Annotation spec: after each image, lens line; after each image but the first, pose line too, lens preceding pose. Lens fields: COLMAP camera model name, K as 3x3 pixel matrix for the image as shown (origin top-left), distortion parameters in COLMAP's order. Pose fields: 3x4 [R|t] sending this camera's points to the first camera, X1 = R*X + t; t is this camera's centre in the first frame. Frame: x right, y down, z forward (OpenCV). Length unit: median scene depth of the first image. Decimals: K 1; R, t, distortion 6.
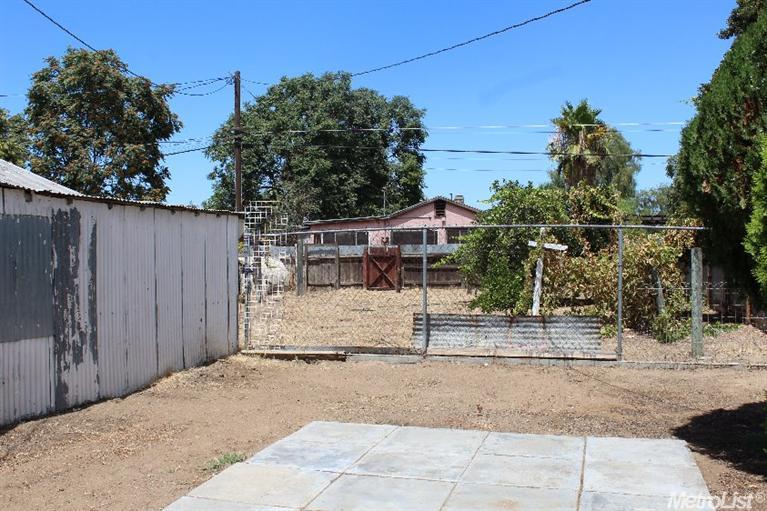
lens RADIAL K [[773.8, 0, 384.2], [0, 773.8, 242.4], [0, 0, 1]] dist [-0.069042, 0.025514]
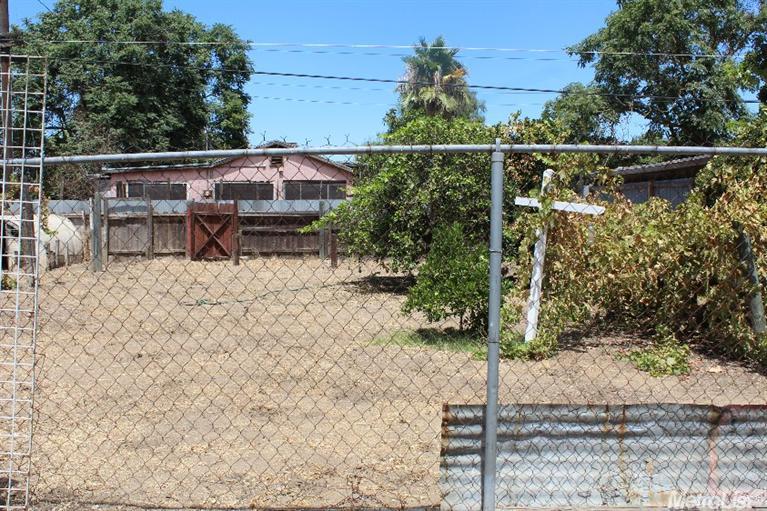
lens RADIAL K [[773.8, 0, 384.2], [0, 773.8, 242.4], [0, 0, 1]] dist [-0.069042, 0.025514]
pose [[0.969322, -0.000780, 0.245793, -0.018270], [-0.013301, 0.998363, 0.055622, 0.000484], [-0.245434, -0.057185, 0.967725, 0.175650]]
